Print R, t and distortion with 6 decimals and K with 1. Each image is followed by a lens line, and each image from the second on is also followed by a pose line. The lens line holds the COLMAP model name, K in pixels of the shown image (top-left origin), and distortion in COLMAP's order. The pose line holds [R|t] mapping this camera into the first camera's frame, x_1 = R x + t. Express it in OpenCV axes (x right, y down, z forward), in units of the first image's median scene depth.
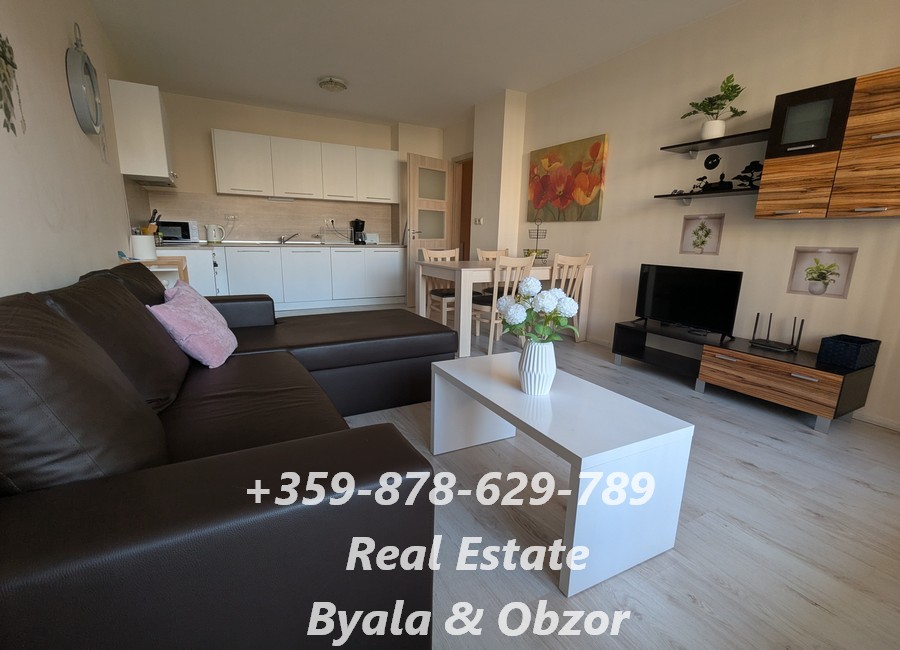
lens RADIAL K [[421.9, 0, 448.6], [0, 421.9, 336.8], [0, 0, 1]] dist [-0.002045, -0.000551]
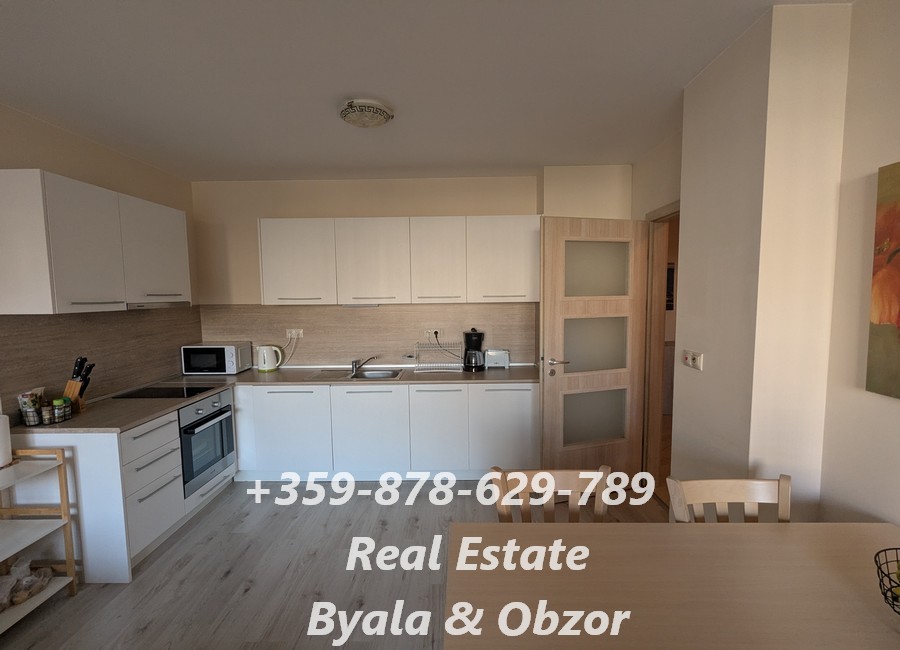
lens RADIAL K [[423.9, 0, 449.1], [0, 423.9, 334.6], [0, 0, 1]] dist [-0.002146, -0.000657]
pose [[0.864497, 0.016062, -0.502382, 0.065346], [-0.087302, 0.989096, -0.118606, -0.207569], [0.494999, 0.146394, 0.856472, 0.487539]]
